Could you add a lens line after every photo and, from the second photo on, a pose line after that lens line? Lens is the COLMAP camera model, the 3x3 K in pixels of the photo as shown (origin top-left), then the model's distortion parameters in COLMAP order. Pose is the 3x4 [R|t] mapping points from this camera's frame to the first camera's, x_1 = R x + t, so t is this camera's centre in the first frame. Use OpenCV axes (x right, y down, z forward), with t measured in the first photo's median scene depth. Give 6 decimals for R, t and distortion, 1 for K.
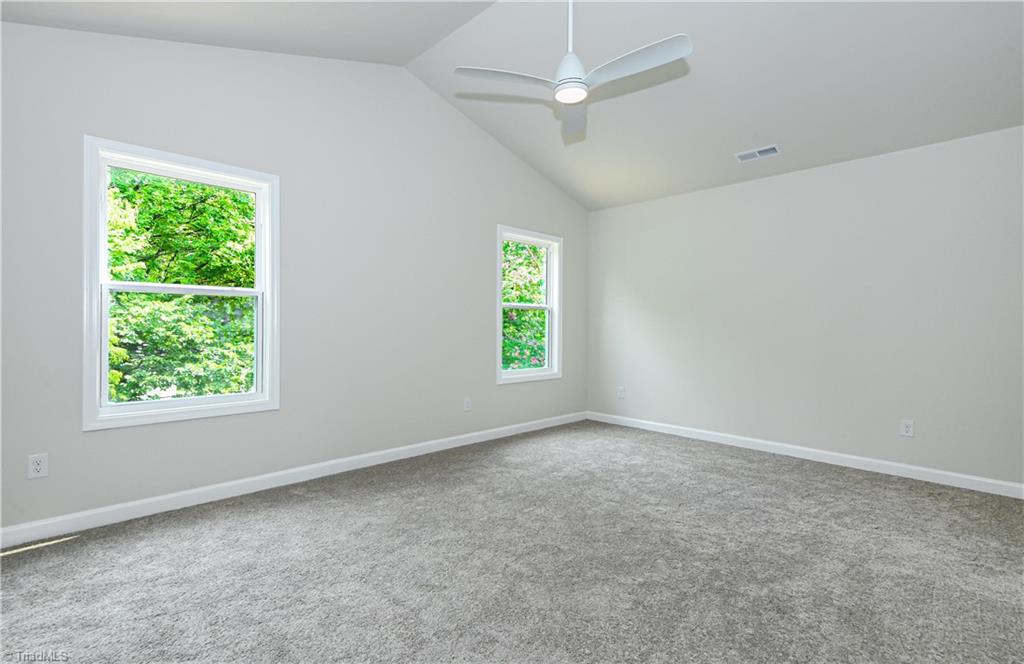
lens RADIAL K [[457.1, 0, 512.0], [0, 457.1, 332.0], [0, 0, 1]] dist [0.001530, 0.000254]
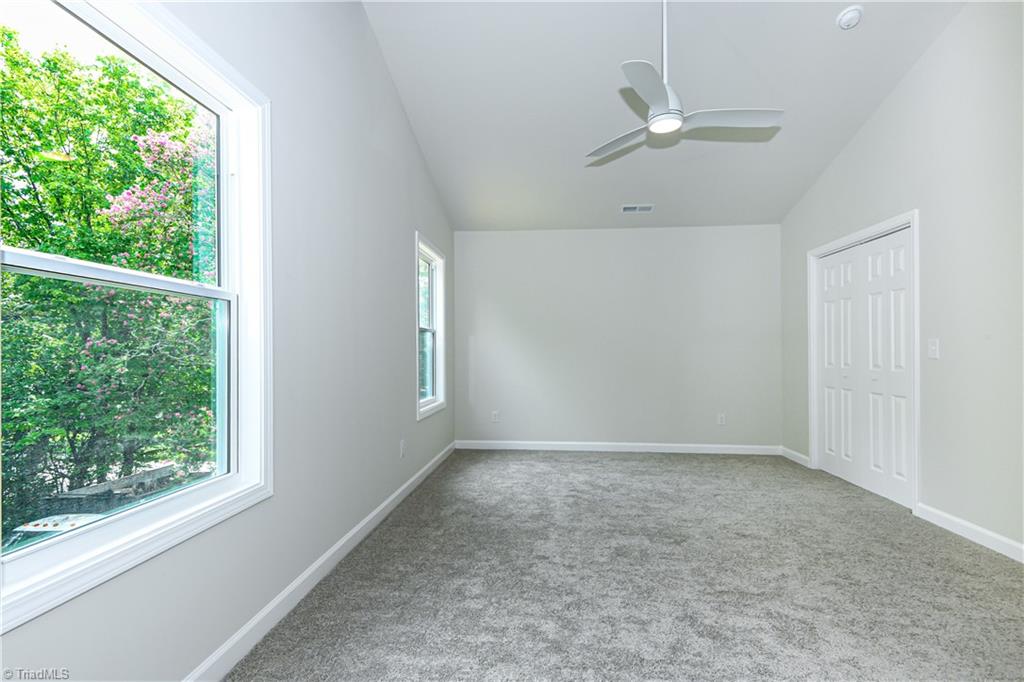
lens RADIAL K [[457.9, 0, 512.1], [0, 457.9, 352.2], [0, 0, 1]] dist [0.001093, 0.000043]
pose [[0.768966, -0.007742, 0.639243, -0.600939], [0.013628, 0.999898, -0.004283, -0.006691], [-0.639144, 0.012005, 0.768993, 0.327147]]
